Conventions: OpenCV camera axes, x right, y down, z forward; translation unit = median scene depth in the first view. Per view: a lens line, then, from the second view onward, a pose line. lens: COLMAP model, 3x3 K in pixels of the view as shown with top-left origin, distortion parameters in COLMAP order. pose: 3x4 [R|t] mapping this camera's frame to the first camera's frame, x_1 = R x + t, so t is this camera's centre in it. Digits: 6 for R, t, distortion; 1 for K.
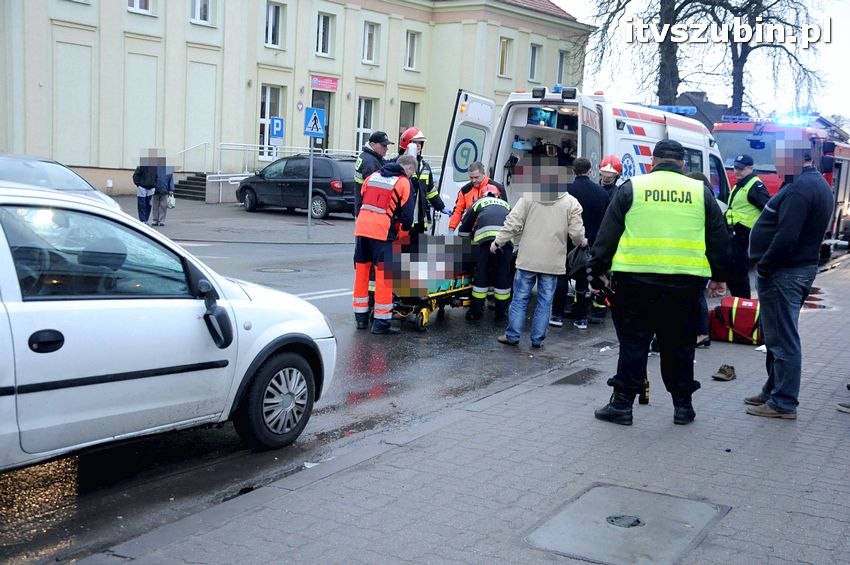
lens RADIAL K [[1051.1, 0, 420.6], [0, 1051.1, 283.7], [0, 0, 1]] dist [0.106556, 0.000000]
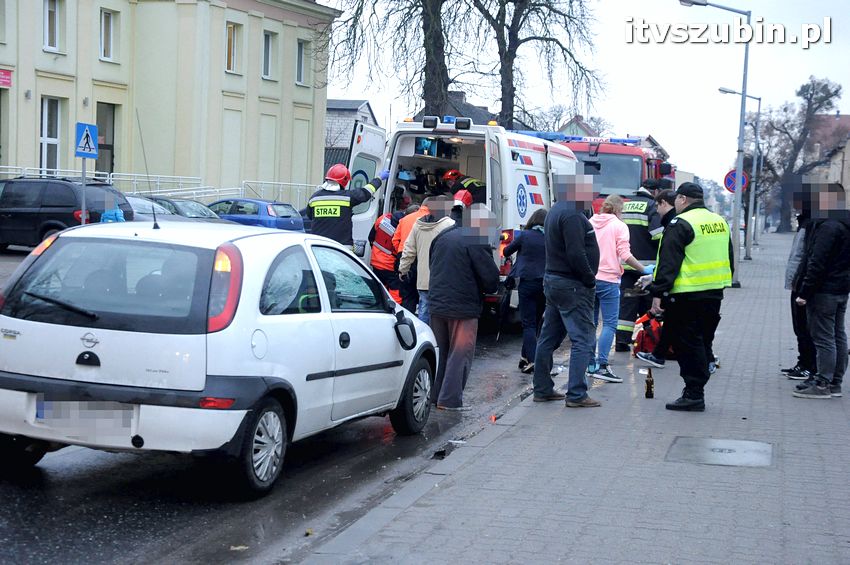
lens RADIAL K [[1462.4, 0, 424.3], [0, 1462.4, 277.7], [0, 0, 1]] dist [0.330805, 0.000000]
pose [[0.966775, -0.028033, 0.254087, -0.233578], [0.039523, 0.998408, -0.040230, 0.016585], [-0.252555, 0.048935, 0.966344, -0.293778]]
